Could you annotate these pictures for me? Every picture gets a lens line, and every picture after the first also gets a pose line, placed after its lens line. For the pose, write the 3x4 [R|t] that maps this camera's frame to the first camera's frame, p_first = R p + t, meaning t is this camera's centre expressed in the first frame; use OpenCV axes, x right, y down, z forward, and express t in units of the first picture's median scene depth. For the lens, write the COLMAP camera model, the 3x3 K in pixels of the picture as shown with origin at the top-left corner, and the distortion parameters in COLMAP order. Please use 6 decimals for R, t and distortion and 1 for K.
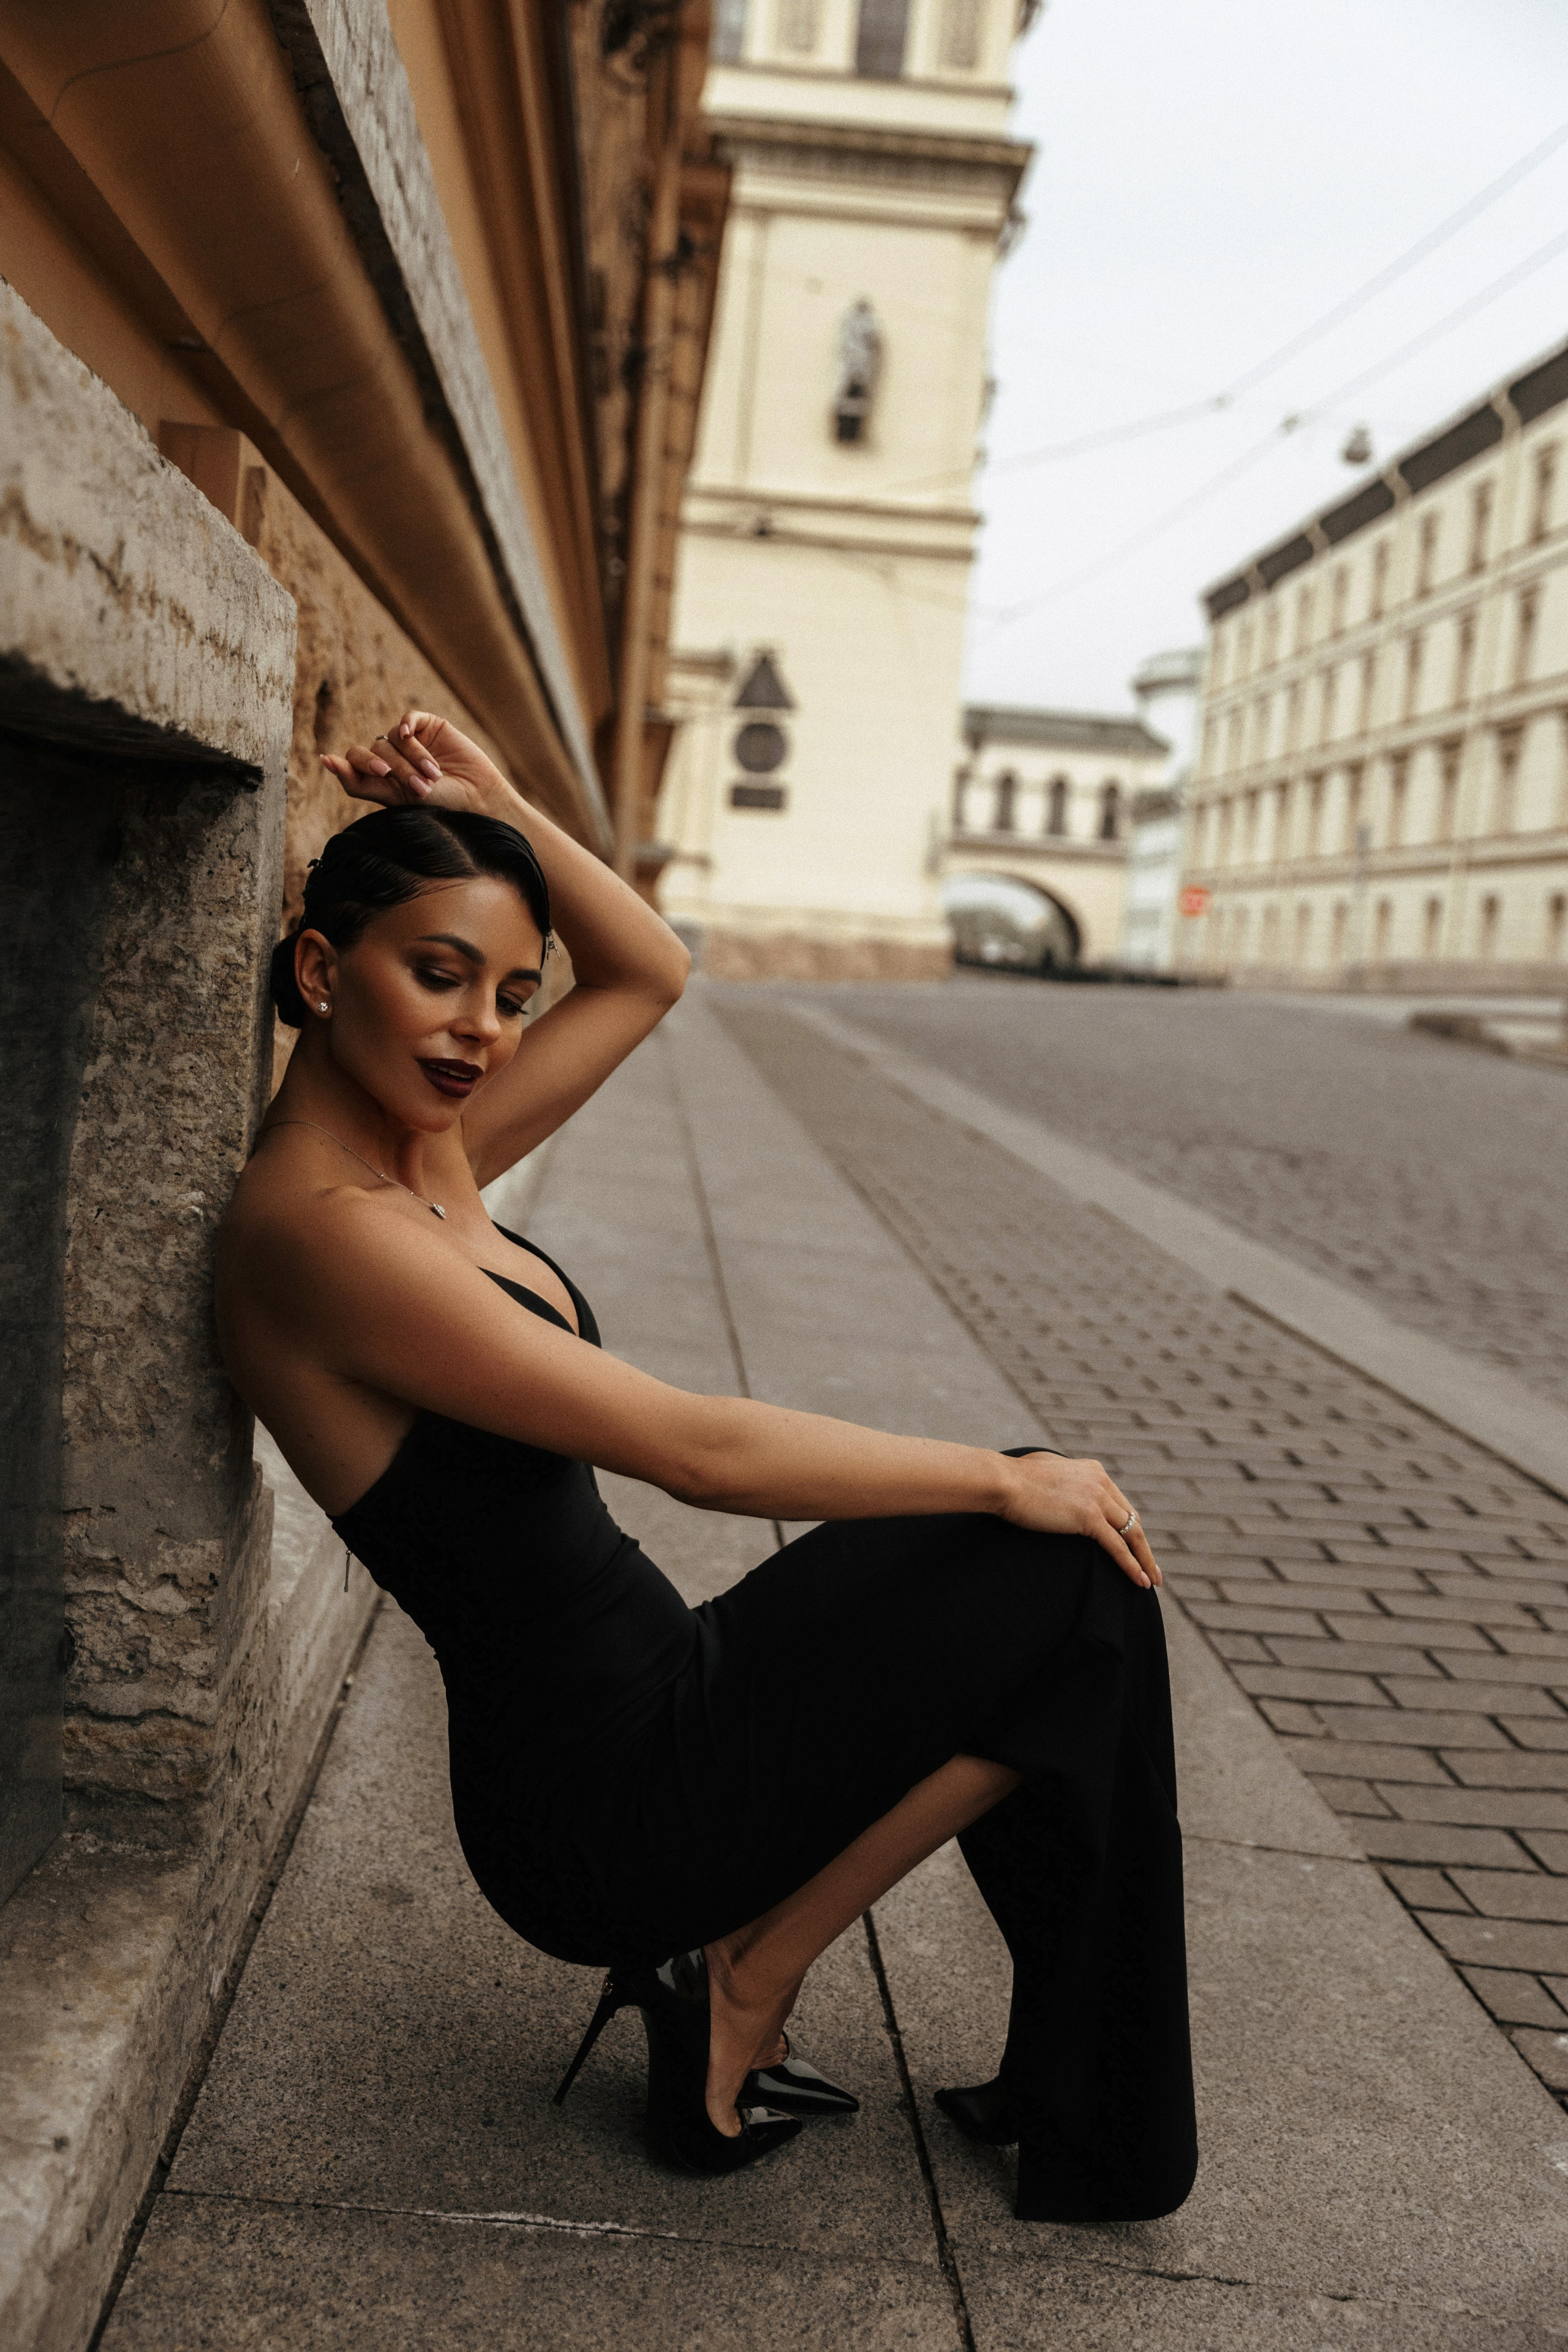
lens RADIAL K [[2234.1, 0, 775.3], [0, 2234.1, 1165.7], [0, 0, 1]] dist [-0.021715, 0.085624]
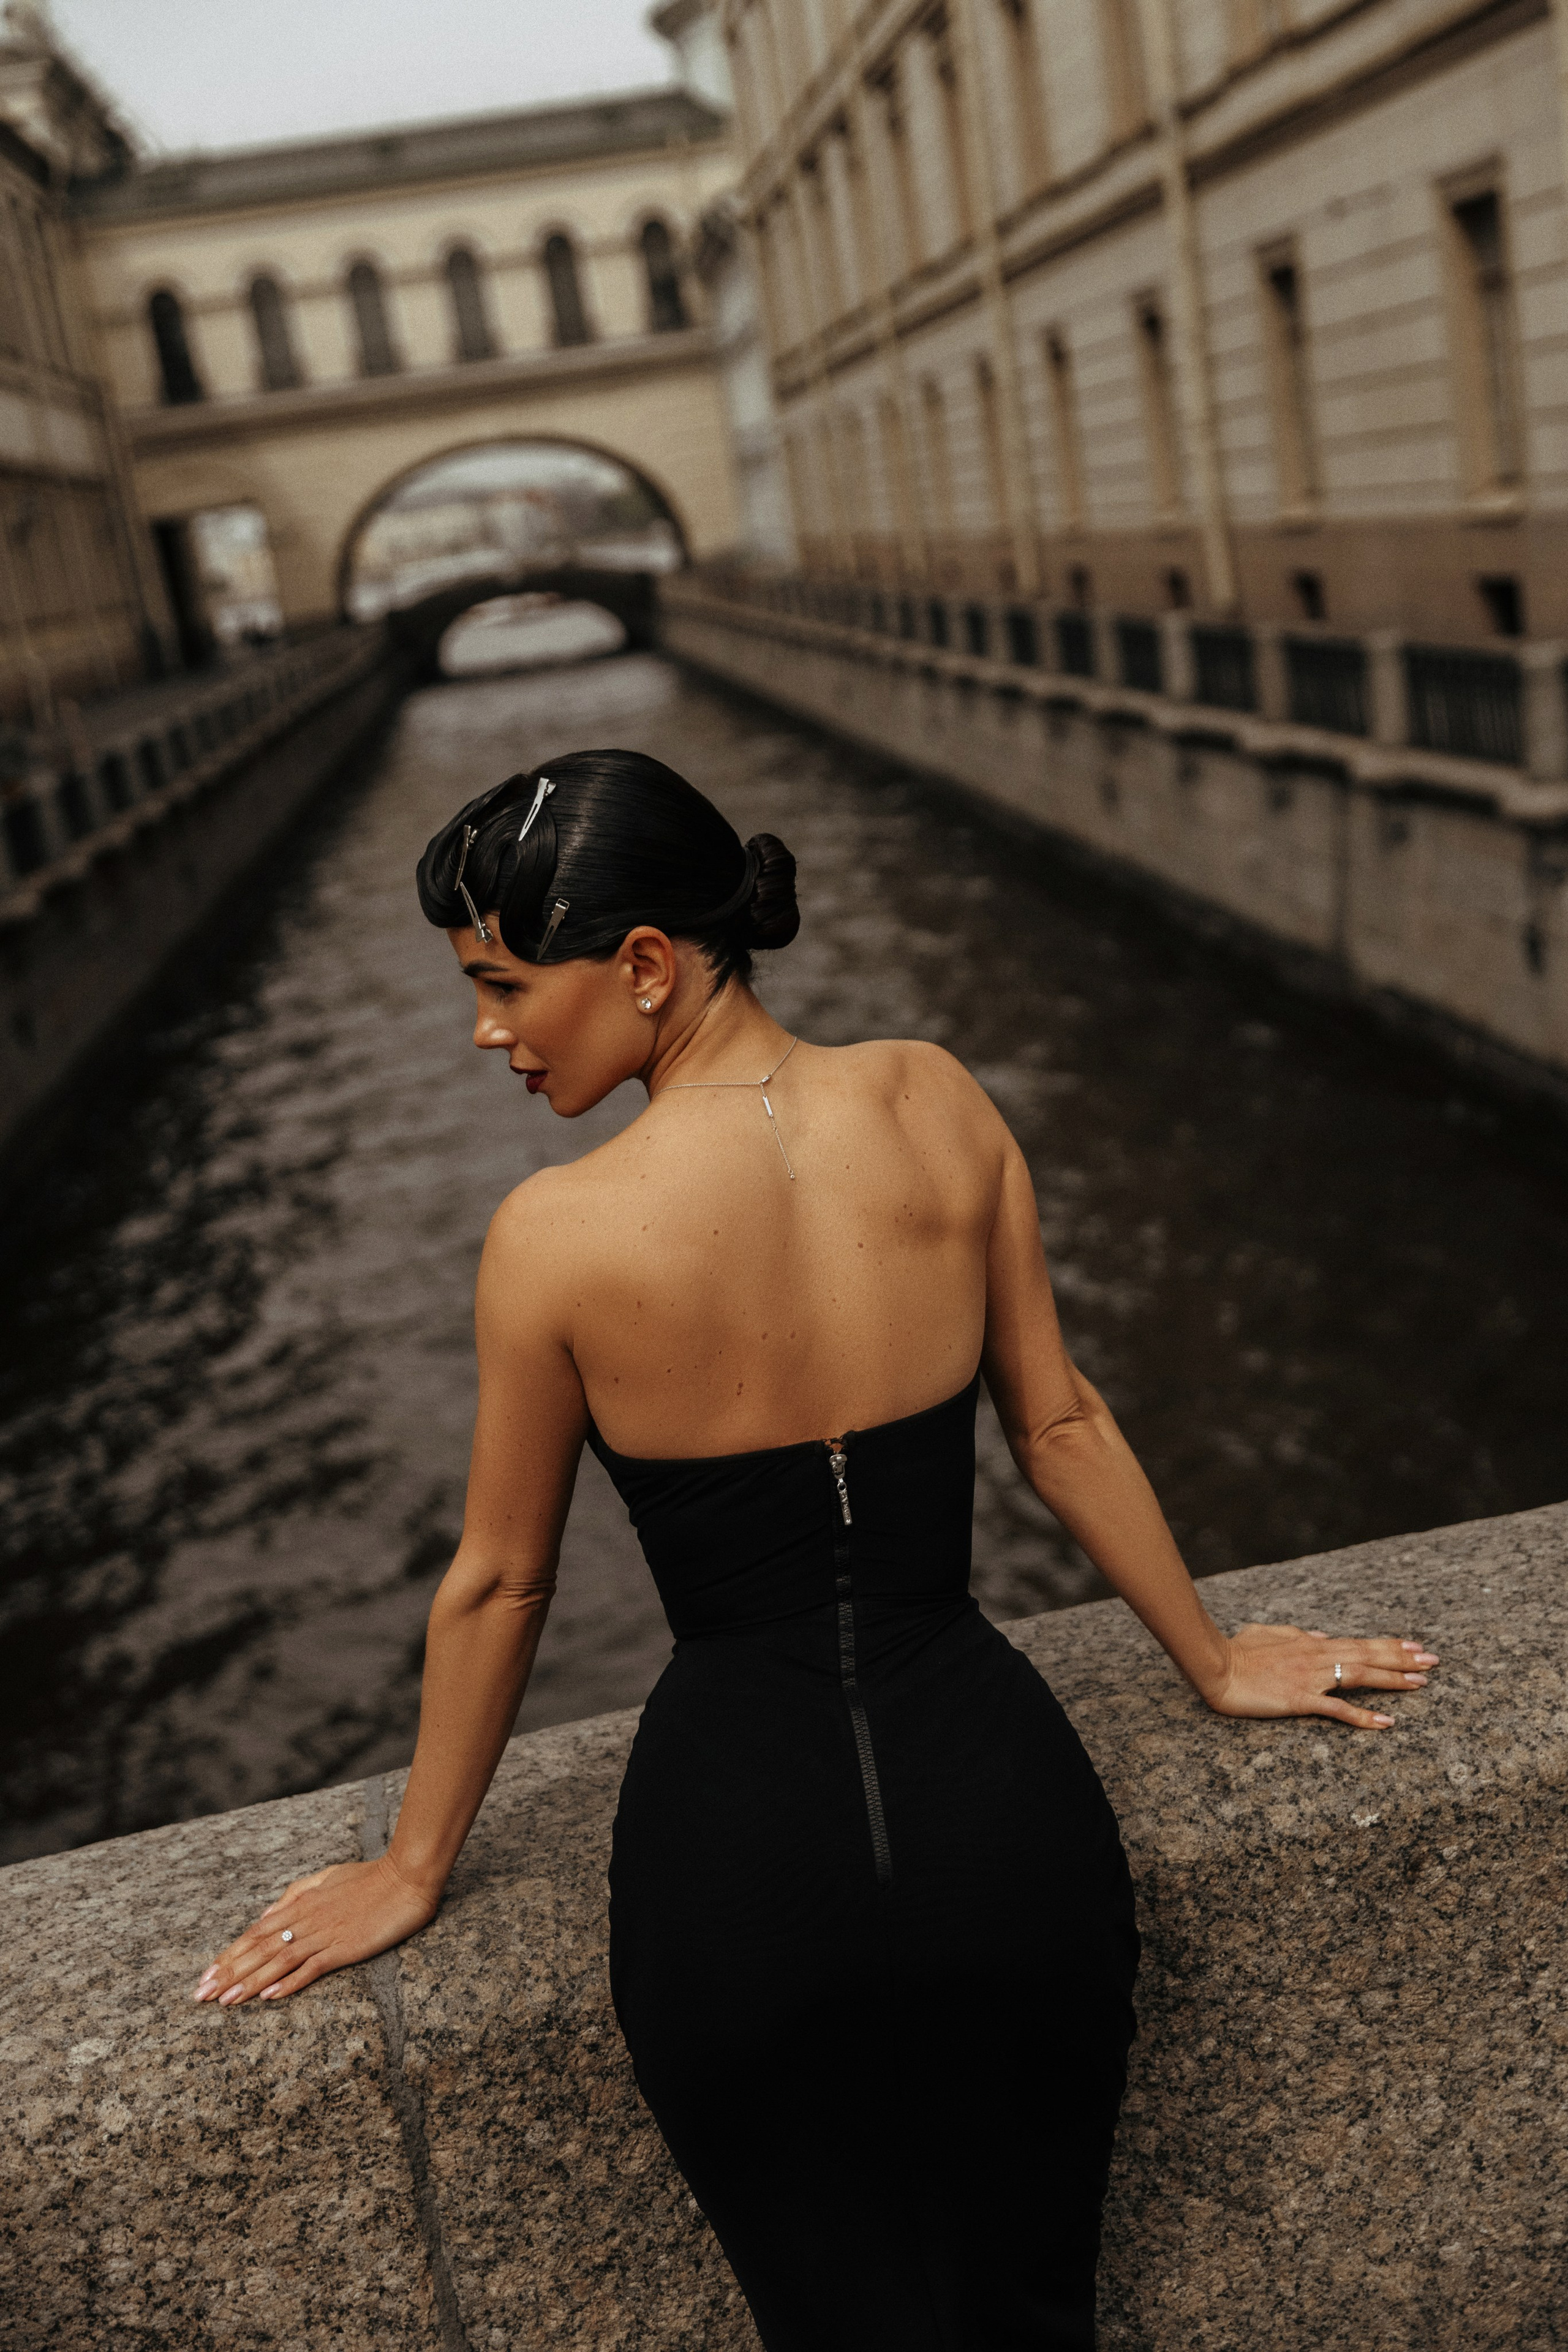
lens RADIAL K [[2805.4, 0, 784.0], [0, 2805.4, 1176.0], [0, 0, 1]] dist [0.022915, 0.146710]
pose [[0.967868, -0.250427, 0.022746, 0.108829], [0.245375, 0.960358, 0.132301, -0.032819], [-0.054976, -0.122469, 0.990949, 0.302726]]
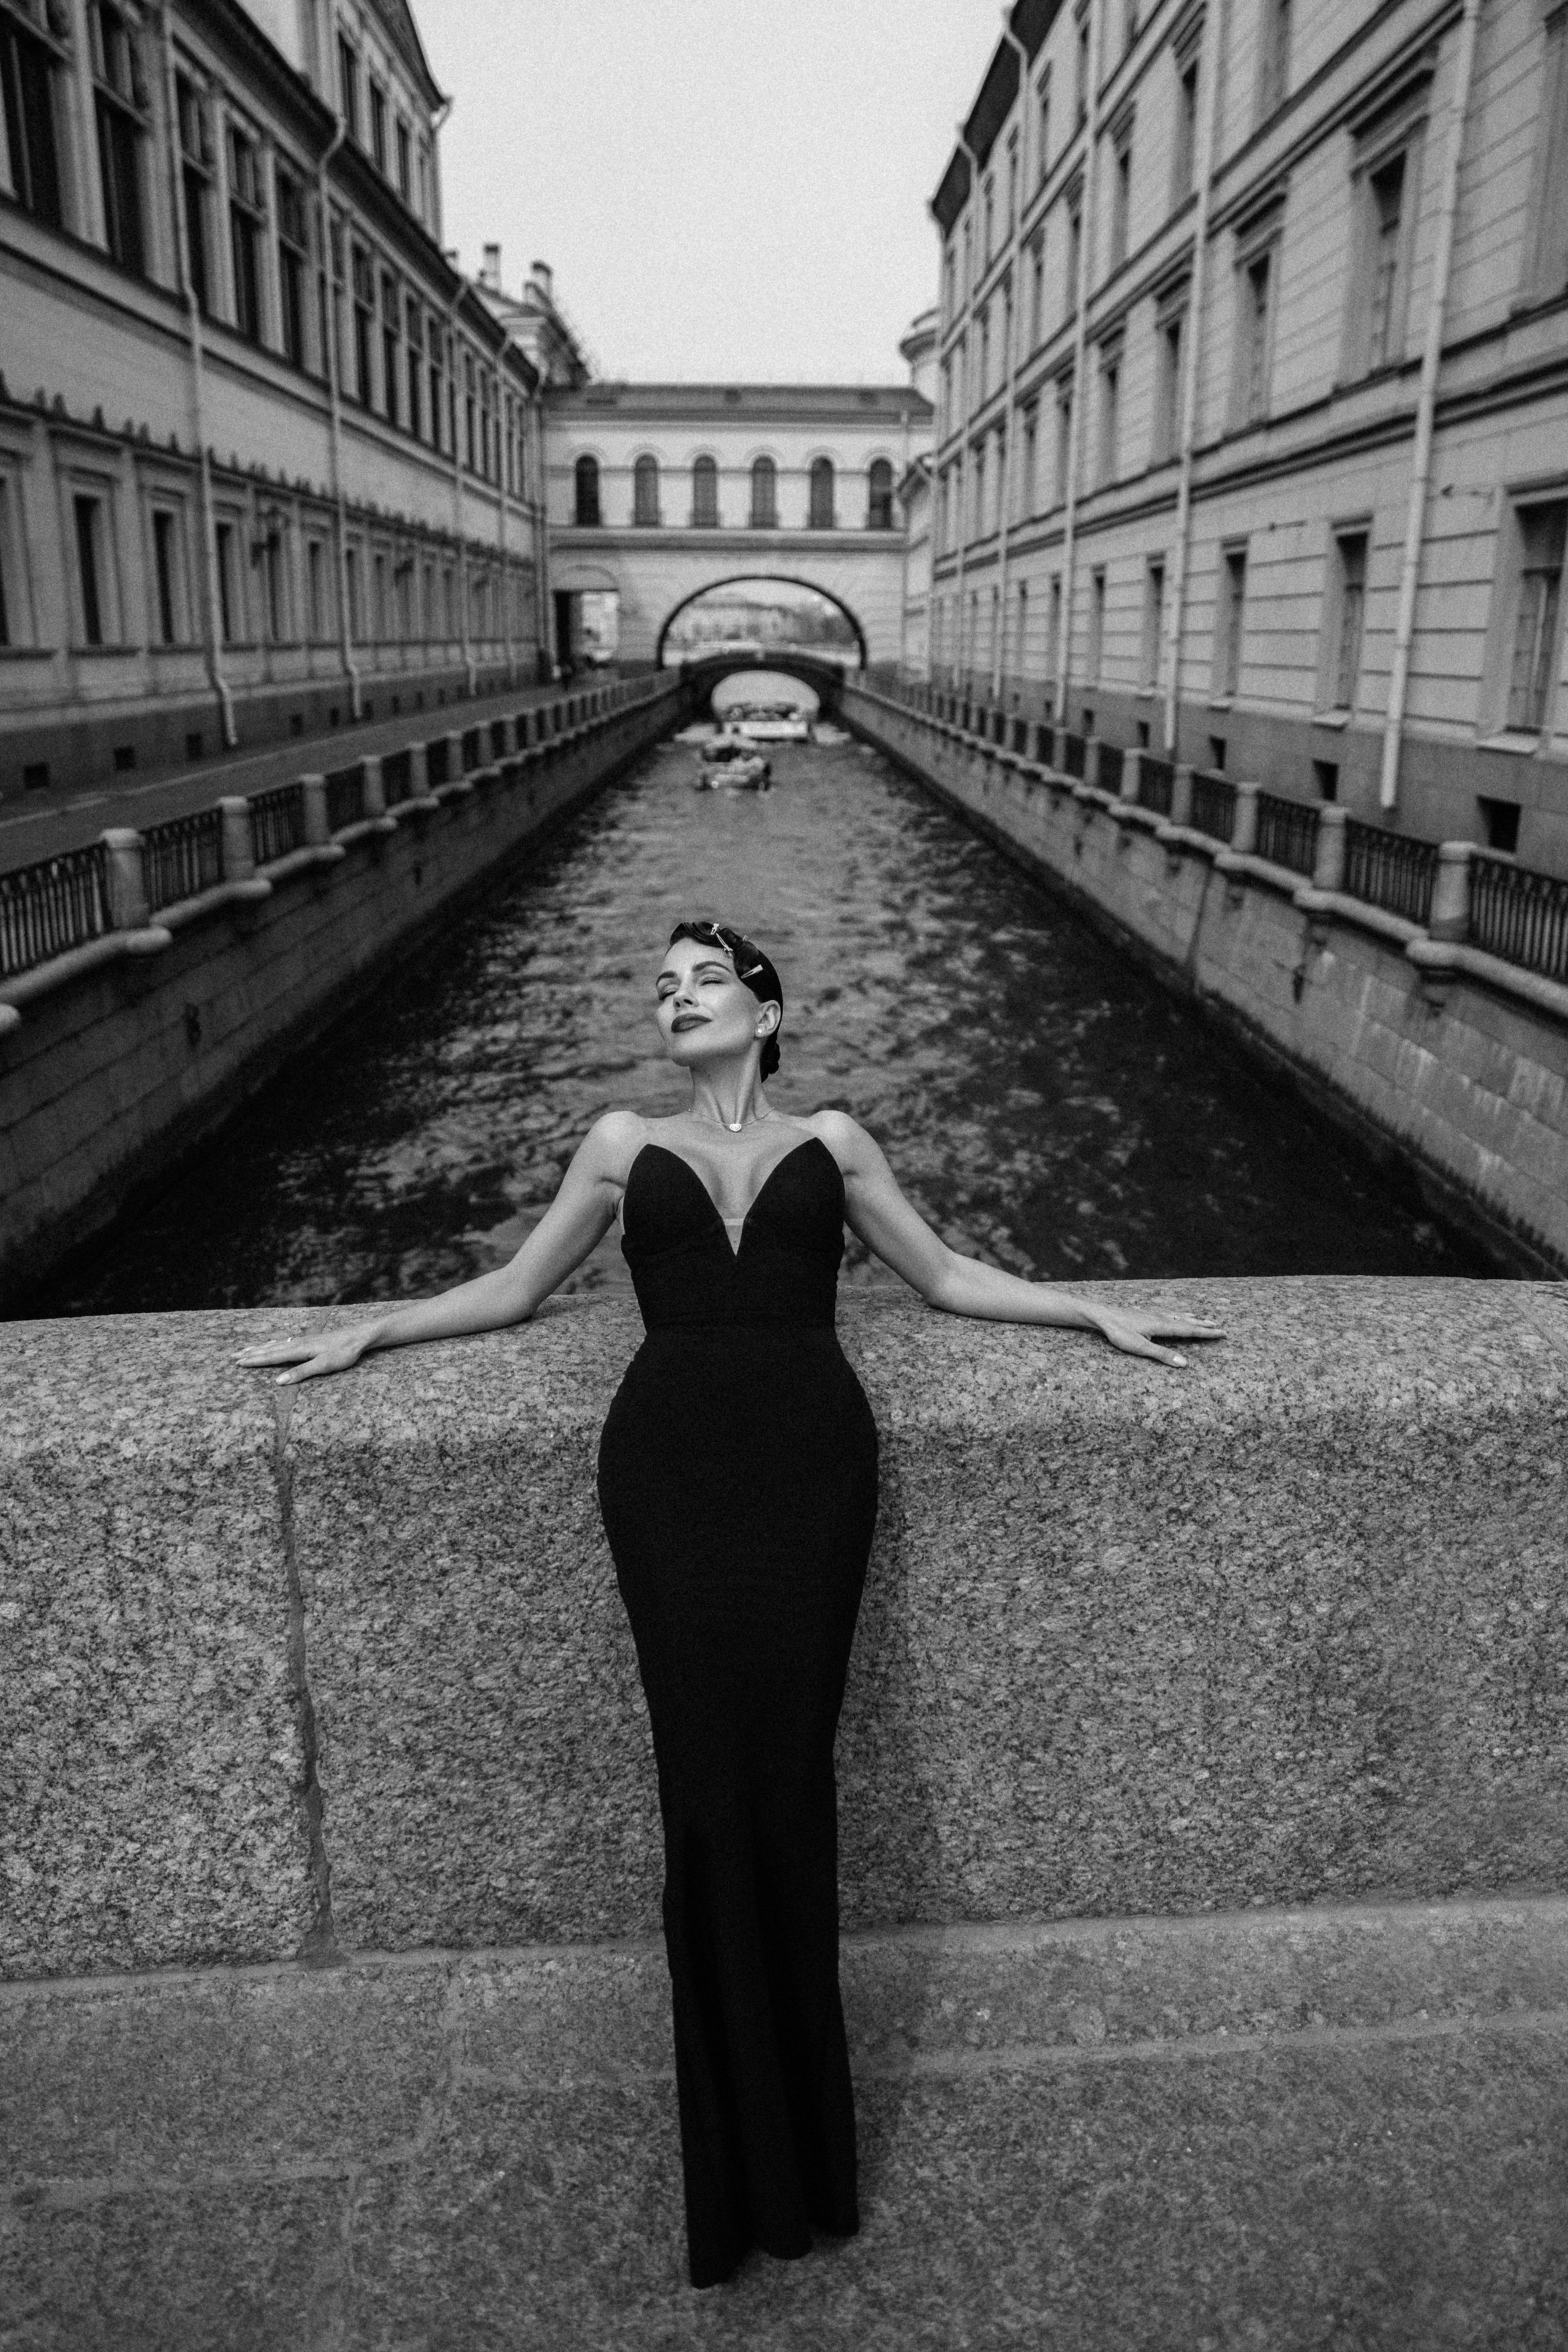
lens RADIAL K [[1670.6, 0, 767.2], [0, 1670.6, 1154.1], [0, 0, 1]] dist [-0.105660, 0.074175]
pose [[0.996832, -0.069903, -0.037946, 0.111245], [0.076010, 0.977732, 0.195610, -0.032469], [0.023427, -0.197874, 0.979947, 0.302158]]
